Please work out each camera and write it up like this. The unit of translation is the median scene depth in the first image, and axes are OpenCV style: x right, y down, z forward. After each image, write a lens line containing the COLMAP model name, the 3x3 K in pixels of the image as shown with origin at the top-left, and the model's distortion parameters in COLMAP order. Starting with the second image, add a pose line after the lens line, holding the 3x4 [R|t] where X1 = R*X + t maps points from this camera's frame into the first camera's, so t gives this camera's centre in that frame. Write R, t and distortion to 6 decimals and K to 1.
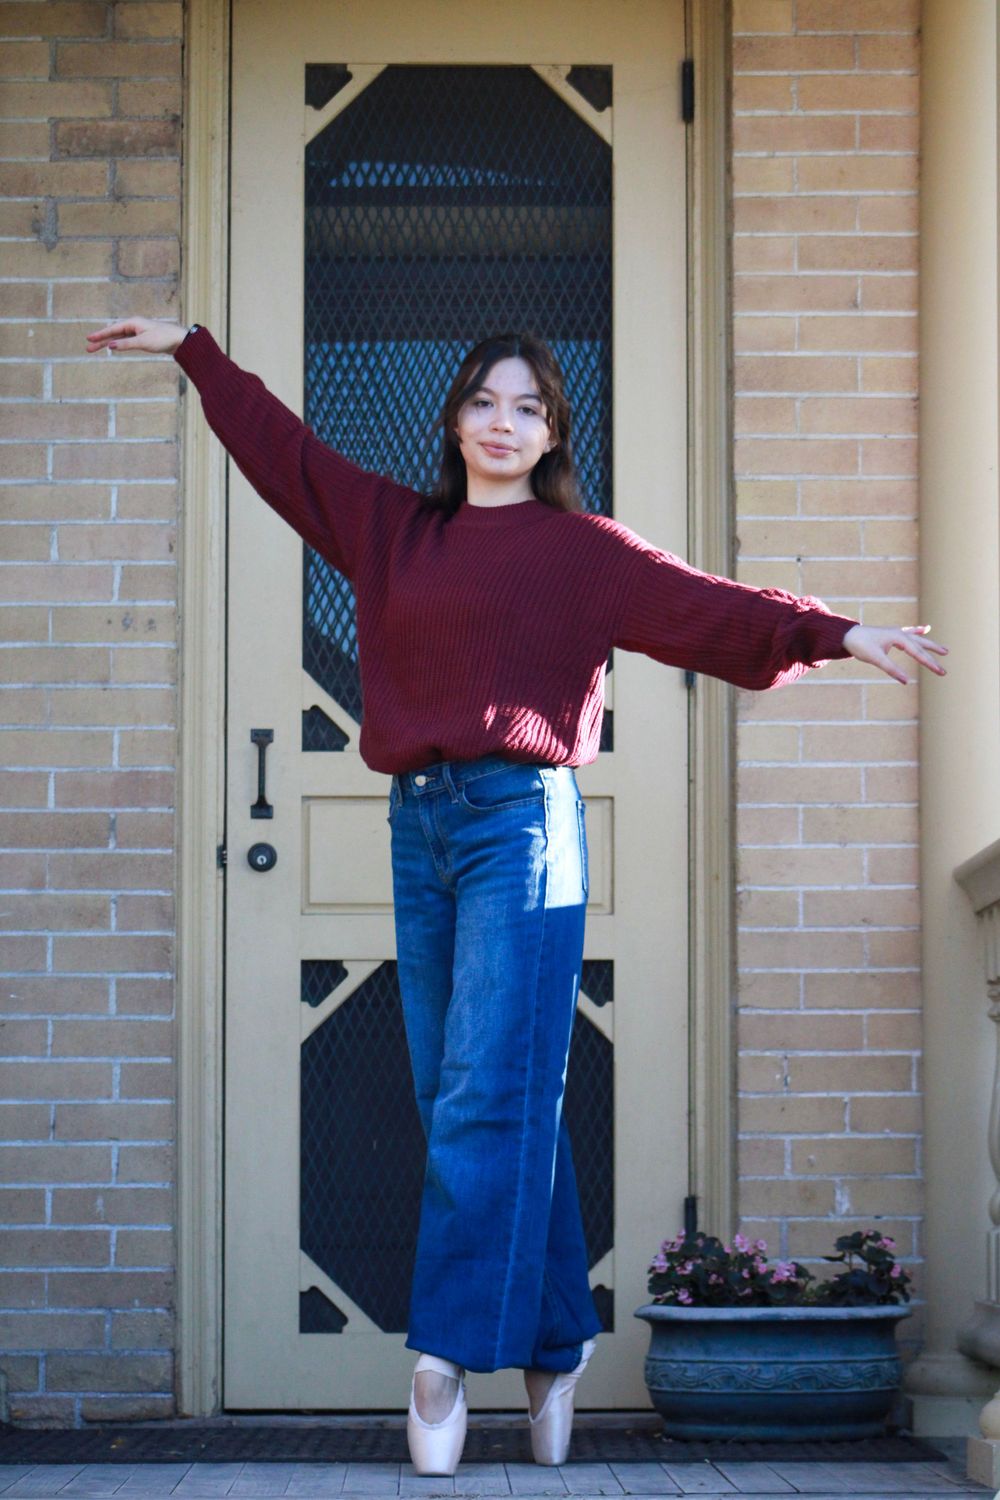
lens RADIAL K [[5759.9, 0, 502.6], [0, 5759.9, 748.3], [0, 0, 1]] dist [-0.087249, 0.000000]
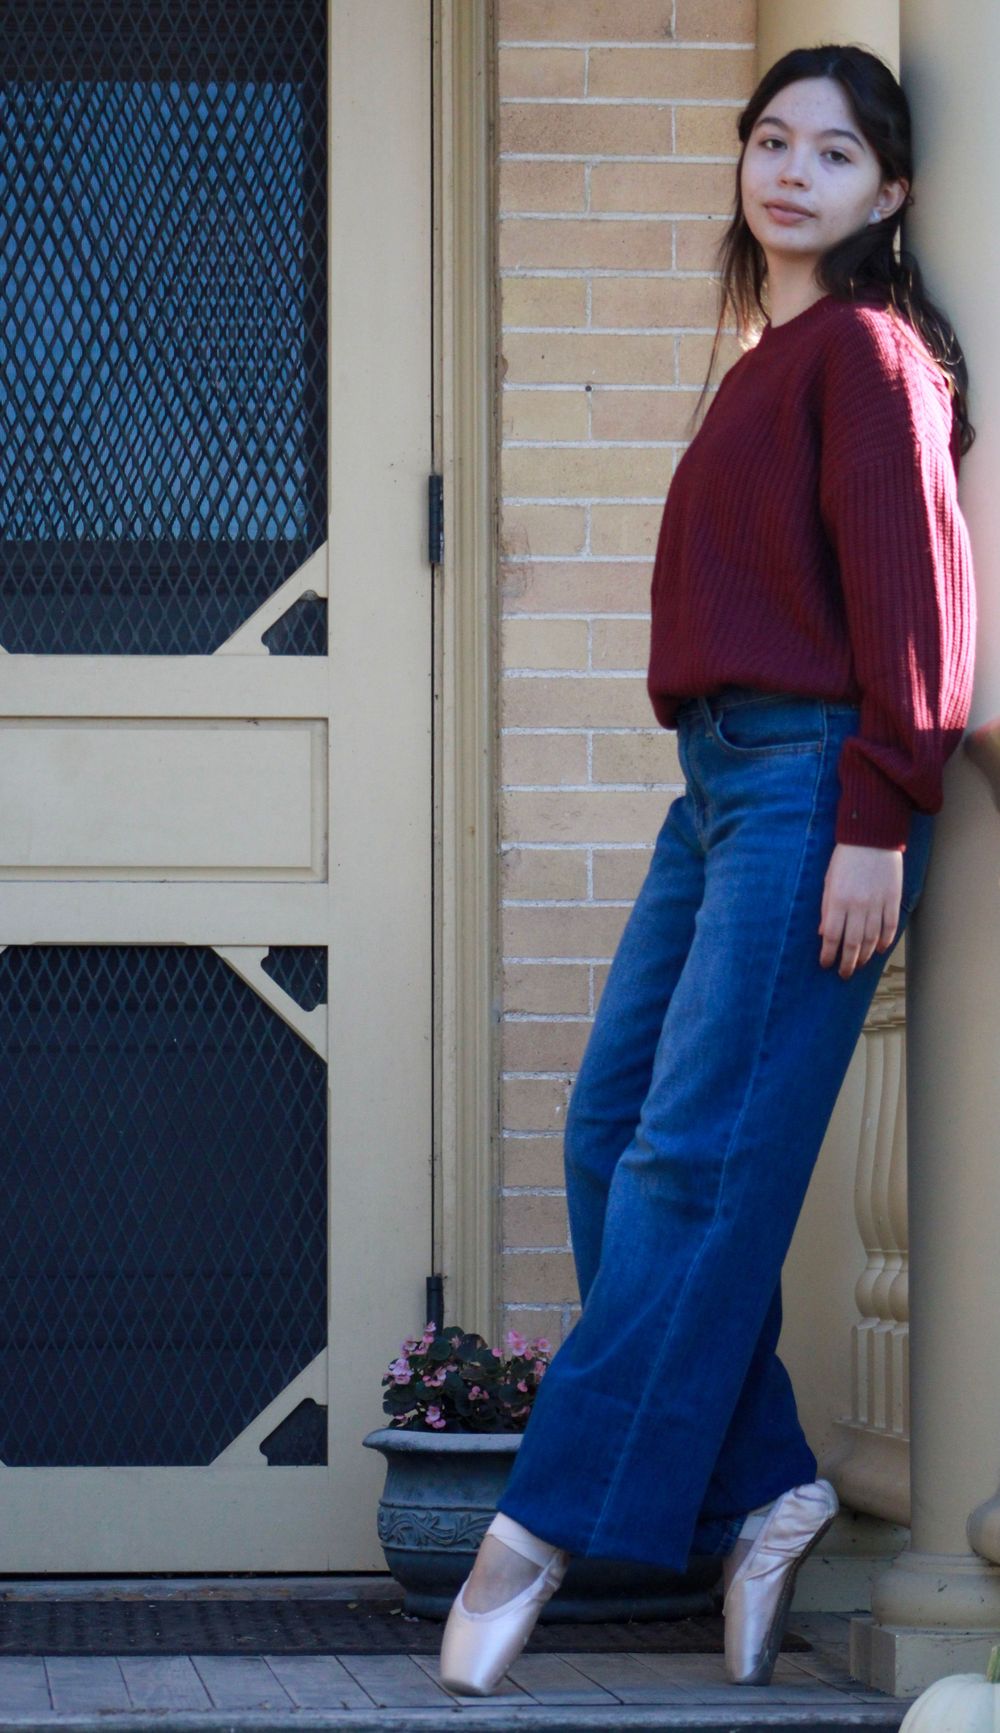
lens RADIAL K [[7116.2, 0, 493.7], [0, 7116.2, 862.6], [0, 0, 1]] dist [-0.076048, 0.000000]
pose [[0.997744, 0.002488, 0.067092, -0.019579], [-0.004222, 0.999660, 0.025725, 0.003532], [-0.067005, -0.025950, 0.997415, 0.115867]]
